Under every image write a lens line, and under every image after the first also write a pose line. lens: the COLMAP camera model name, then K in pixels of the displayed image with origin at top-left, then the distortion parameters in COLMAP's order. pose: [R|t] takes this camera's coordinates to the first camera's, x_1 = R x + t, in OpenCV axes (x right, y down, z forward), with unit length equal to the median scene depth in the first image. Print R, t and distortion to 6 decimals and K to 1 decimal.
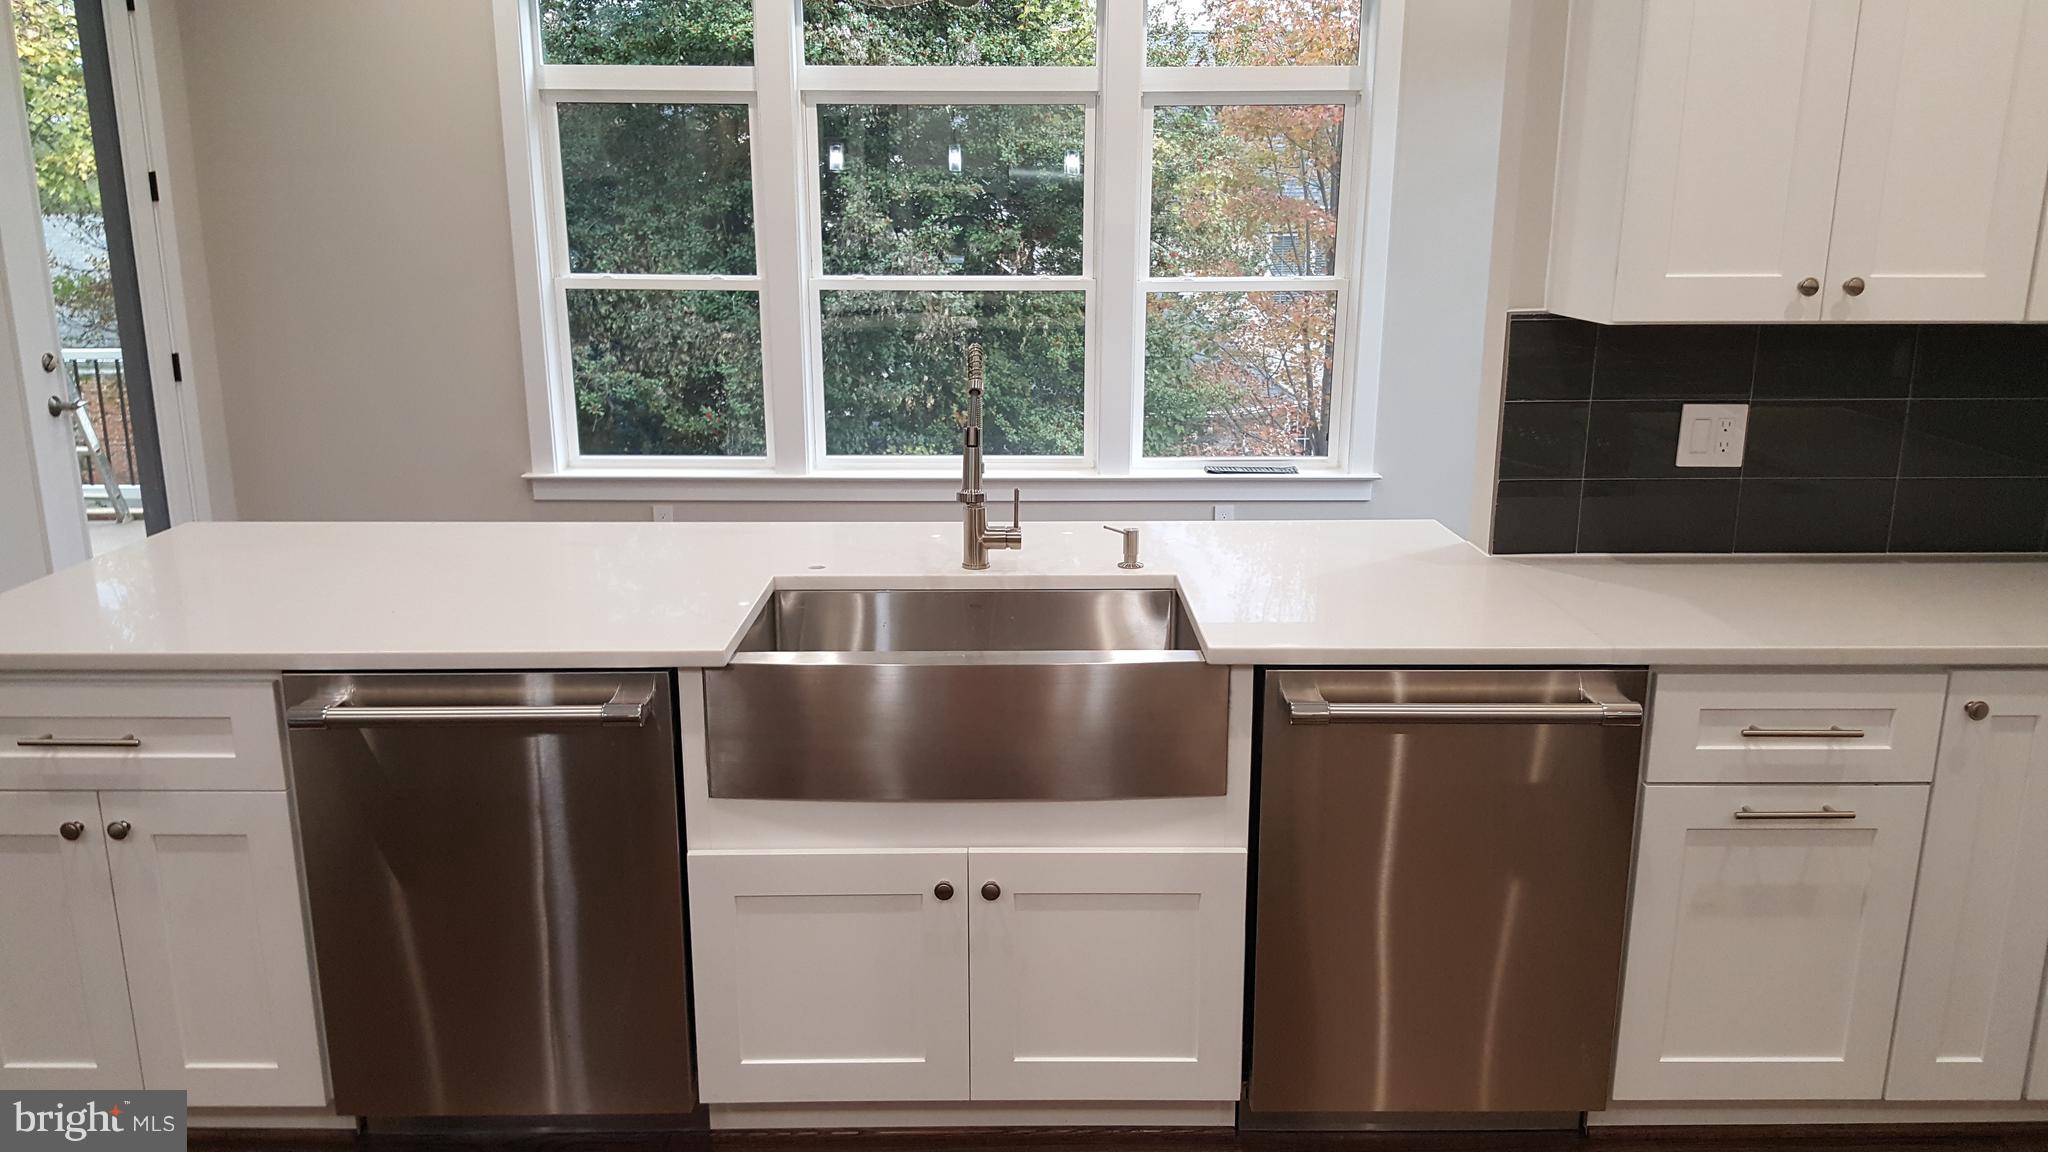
lens RADIAL K [[1598.4, 0, 1024.0], [0, 1598.4, 576.0], [0, 0, 1]] dist [0.124193, -0.167520]
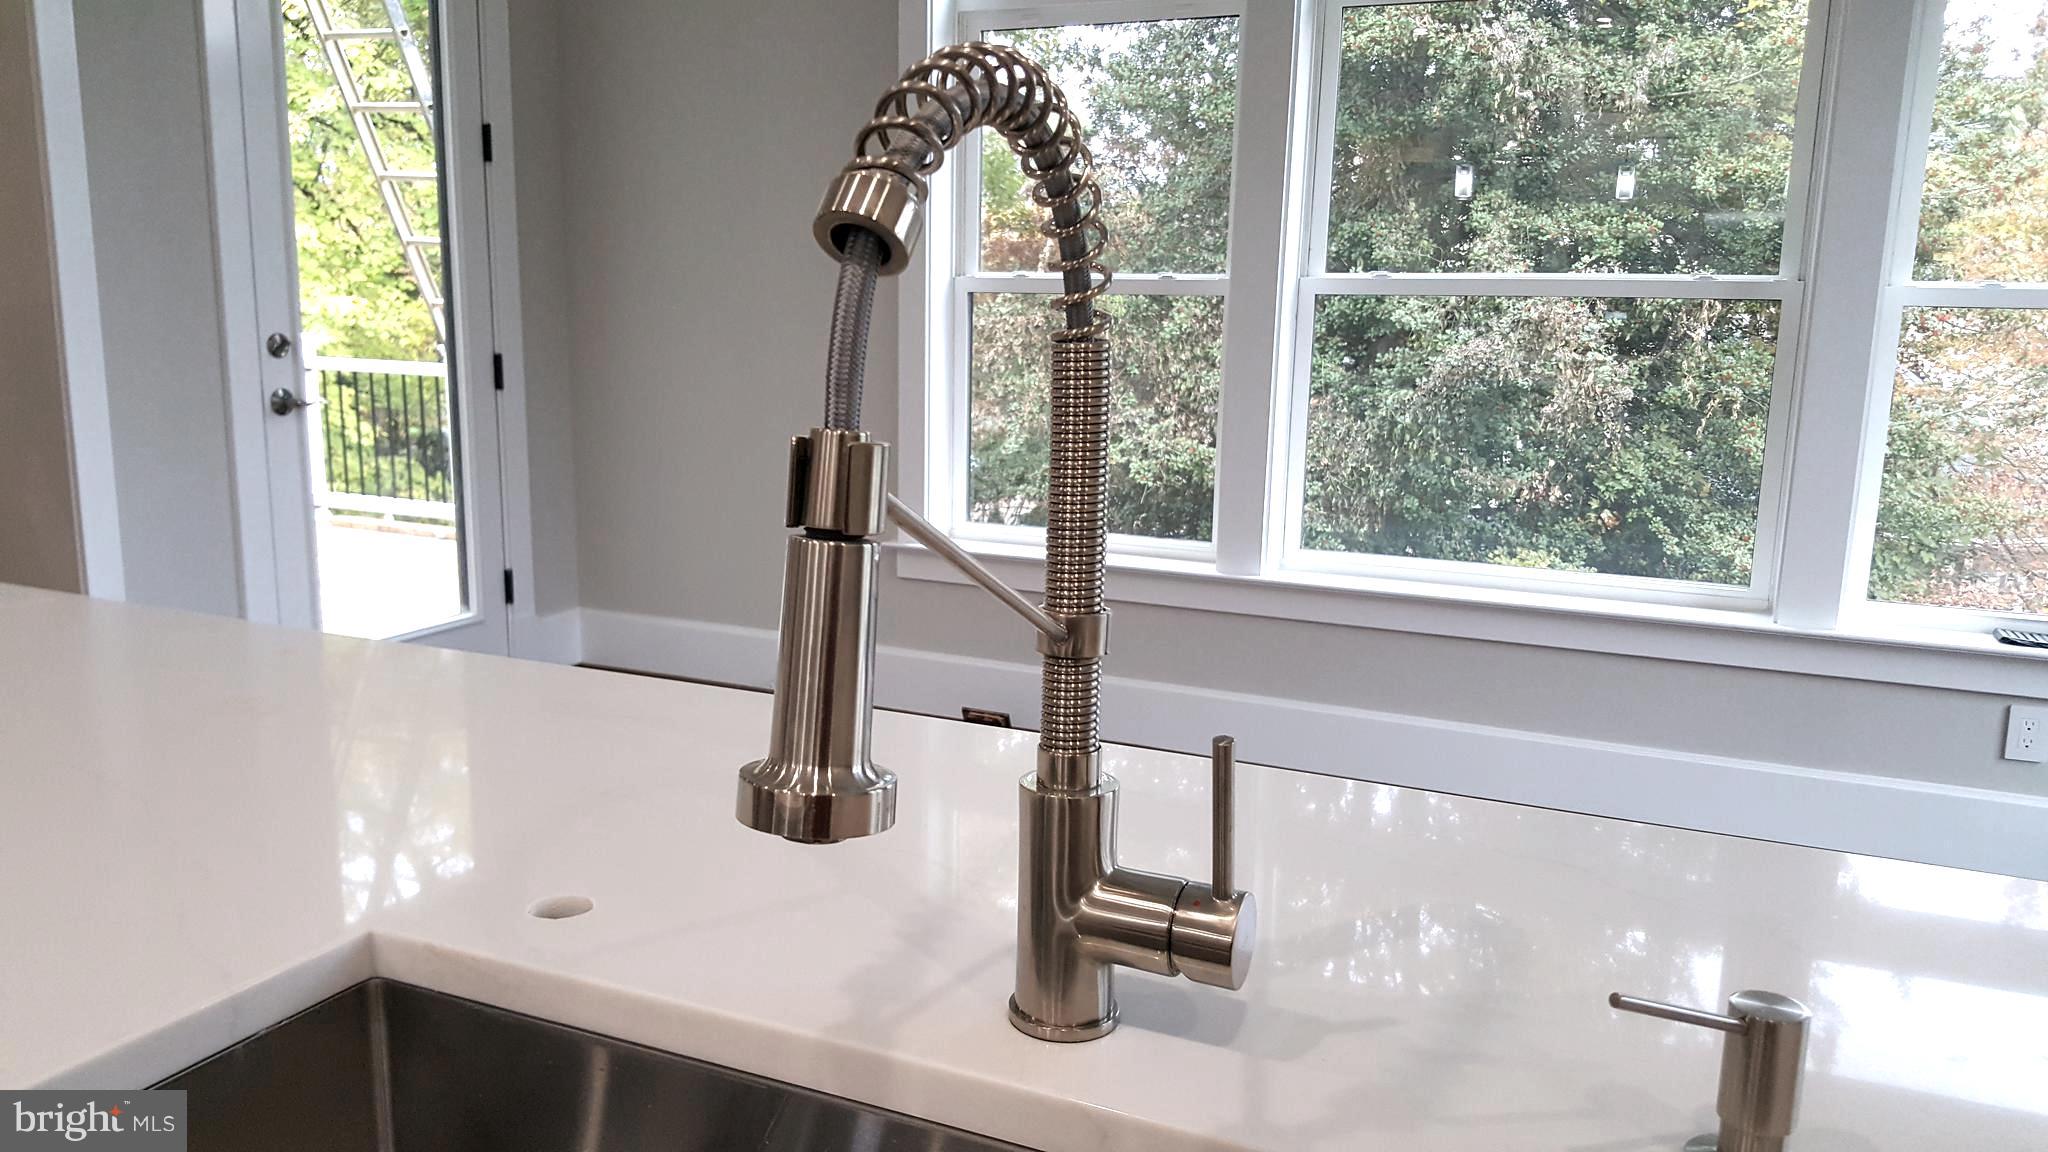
lens RADIAL K [[1598.4, 0, 1024.0], [0, 1598.4, 576.0], [0, 0, 1]] dist [0.124193, -0.167520]
pose [[0.916800, 0.085442, -0.390100, 0.011953], [-0.107592, 0.993570, -0.035242, -0.014560], [0.384581, 0.074281, 0.920098, 0.183832]]
